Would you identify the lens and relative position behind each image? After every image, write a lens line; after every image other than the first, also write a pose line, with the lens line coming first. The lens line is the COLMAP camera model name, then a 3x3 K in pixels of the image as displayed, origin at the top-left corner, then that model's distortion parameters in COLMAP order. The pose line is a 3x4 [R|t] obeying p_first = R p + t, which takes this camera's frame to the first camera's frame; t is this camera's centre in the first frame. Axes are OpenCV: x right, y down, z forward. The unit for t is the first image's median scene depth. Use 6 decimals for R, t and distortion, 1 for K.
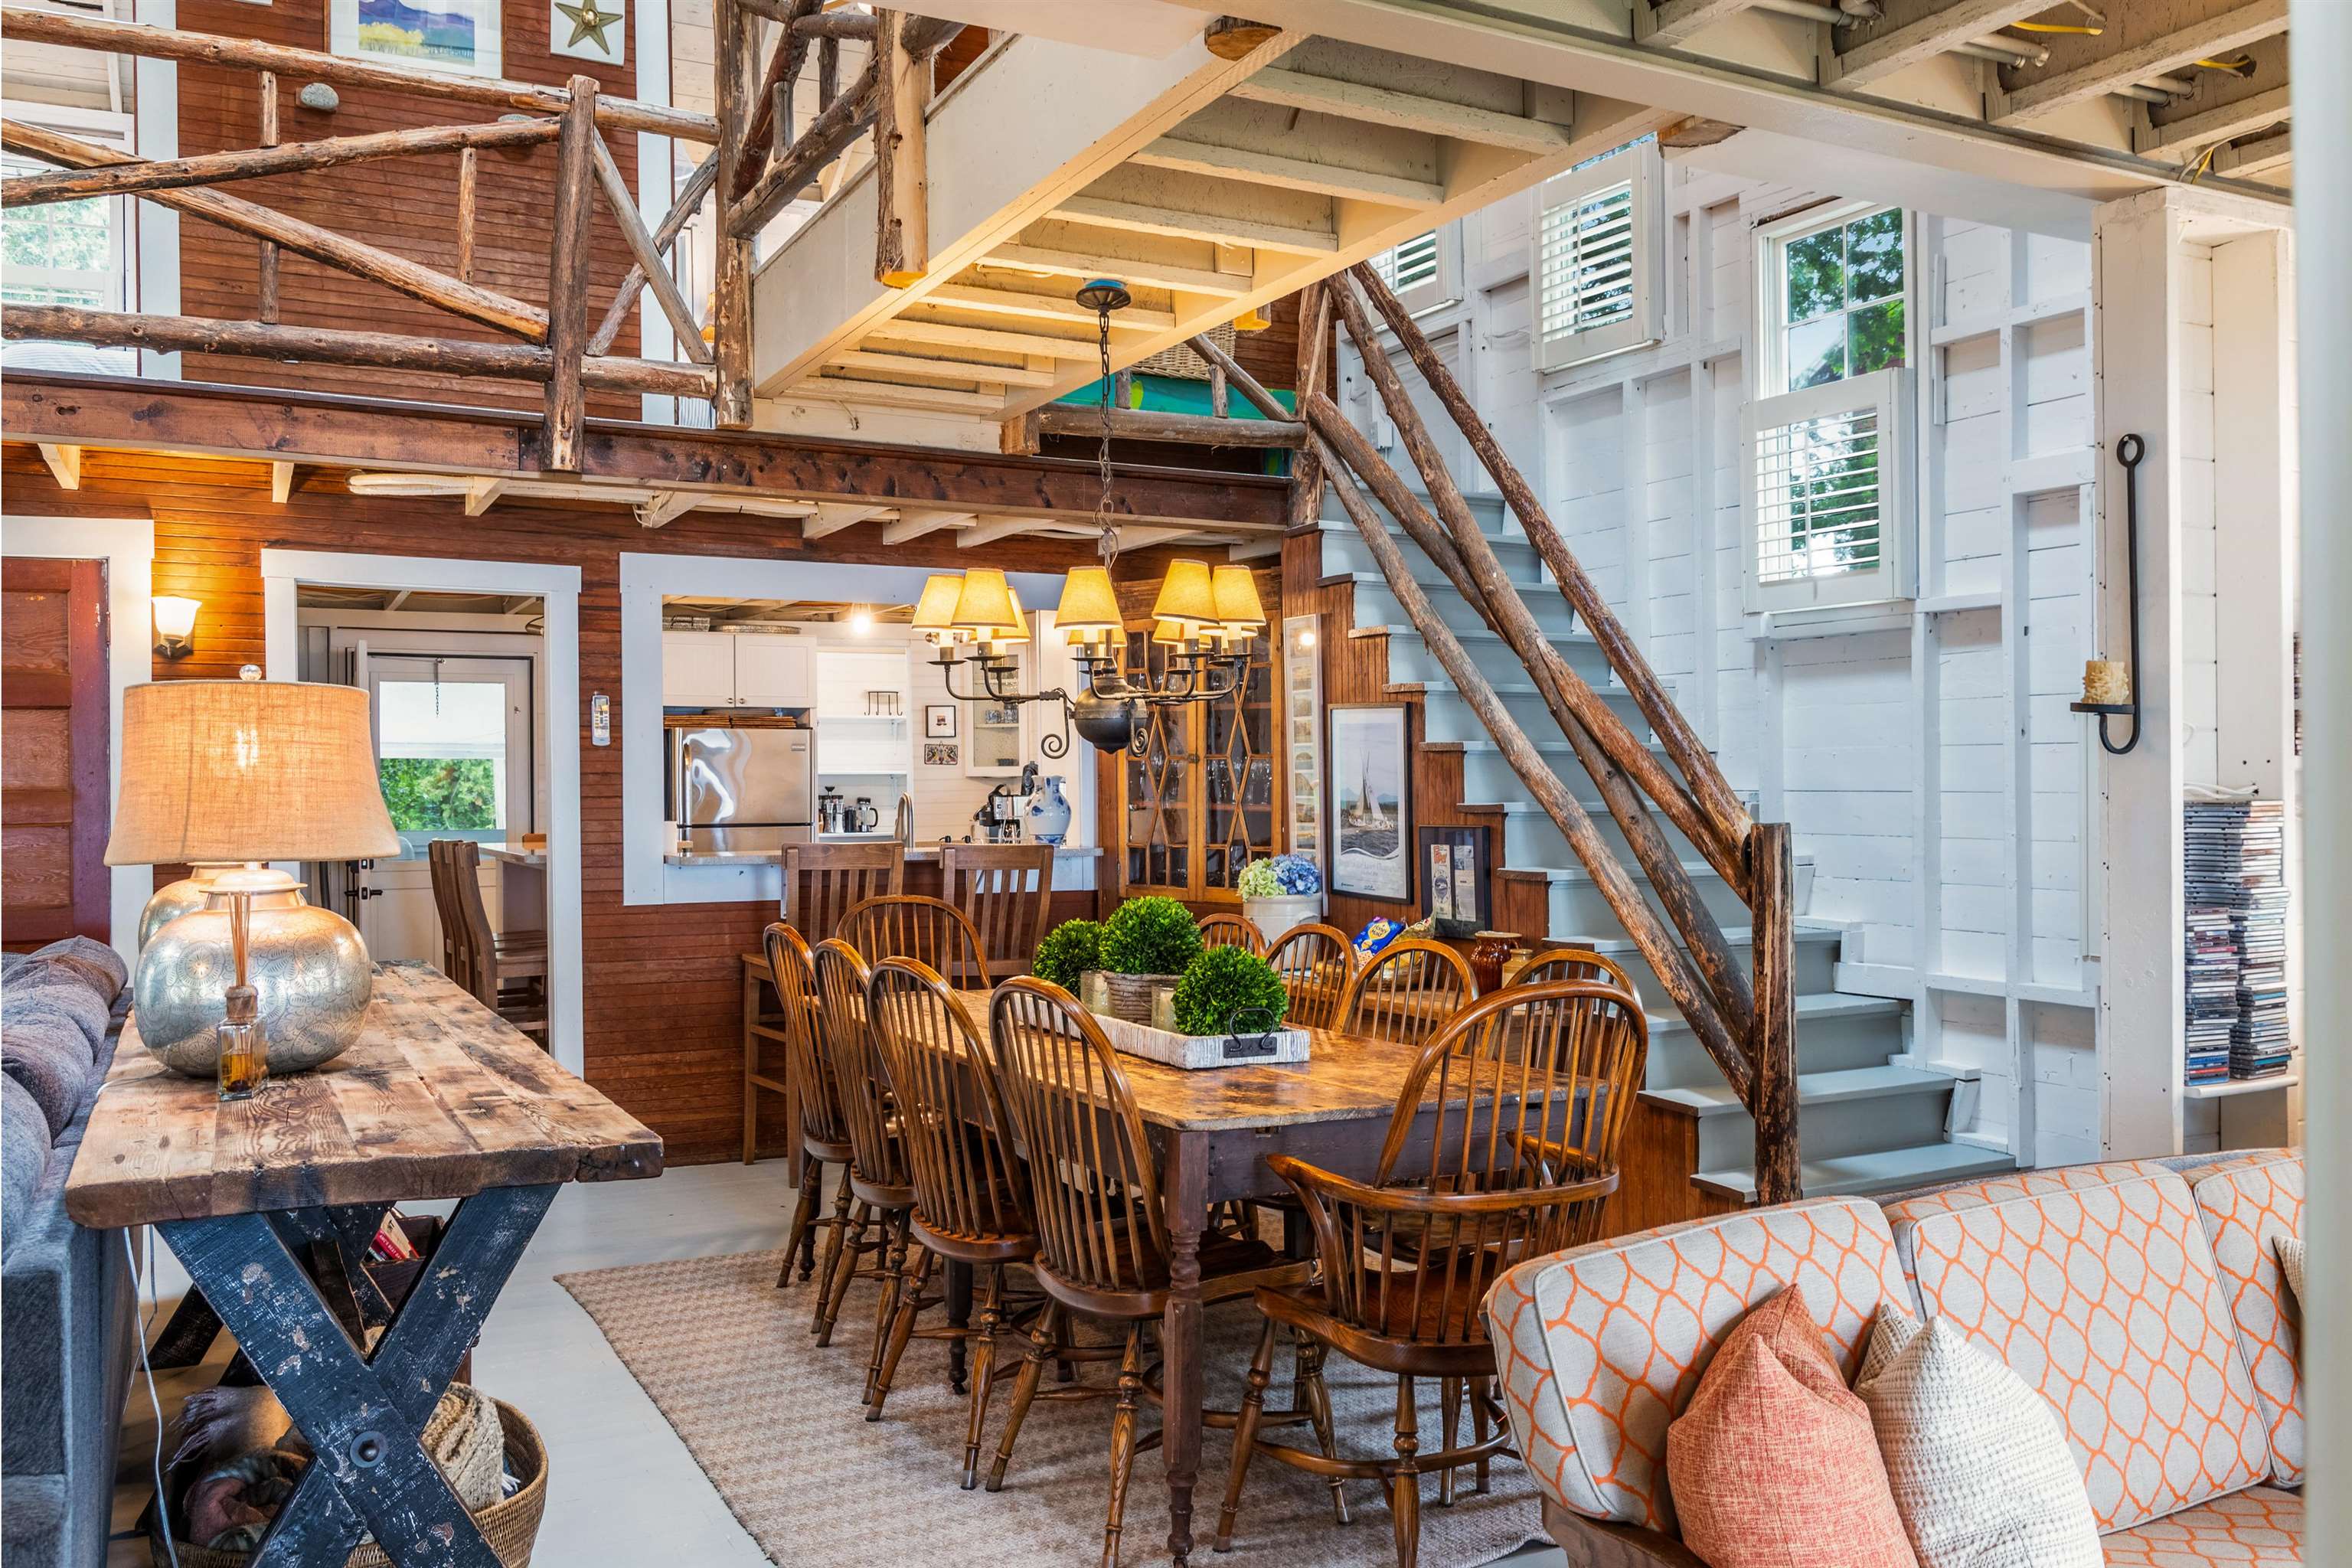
lens RADIAL K [[1989.1, 0, 1490.1], [0, 1989.1, 679.0], [0, 0, 1]] dist [0.012041, -0.004333]
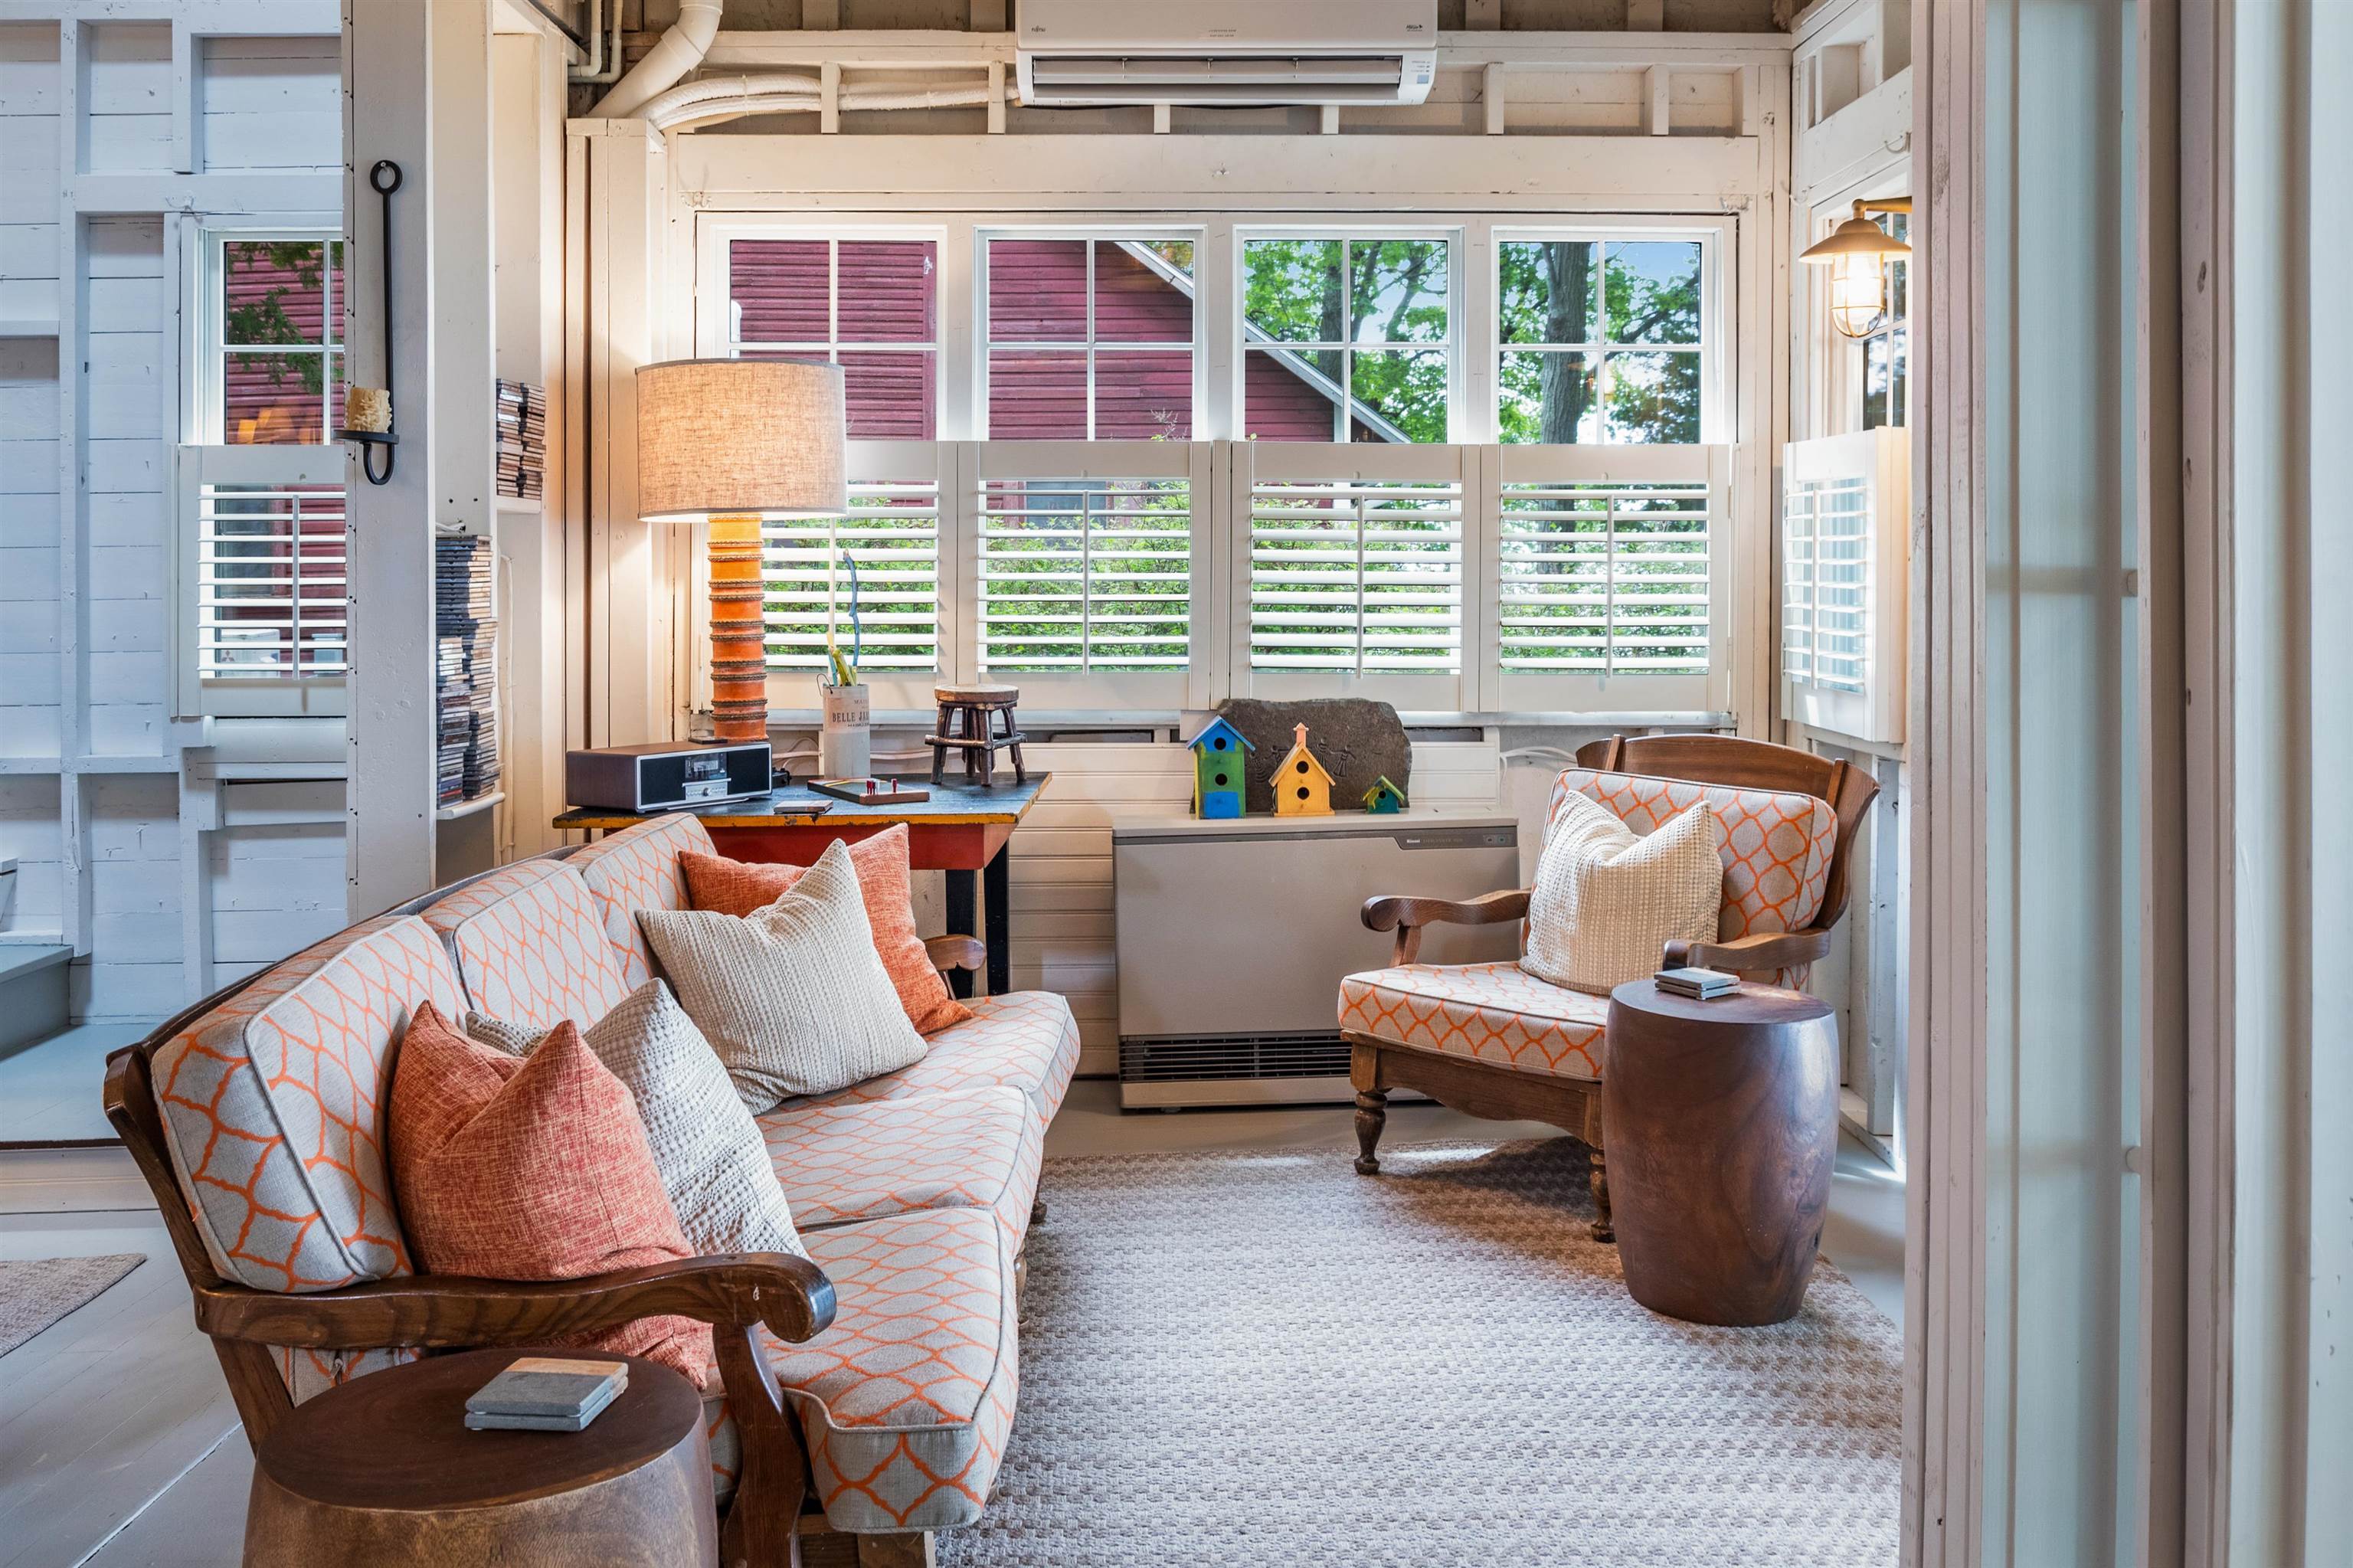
lens RADIAL K [[1926.9, 0, 1180.7], [0, 1926.9, 572.2], [0, 0, 1]] dist [-0.009060, 0.005126]
pose [[0.500801, -0.000388, 0.865563, -0.312773], [-0.027048, 0.999505, 0.016097, 0.054985], [-0.865140, -0.031473, 0.500542, 0.174216]]
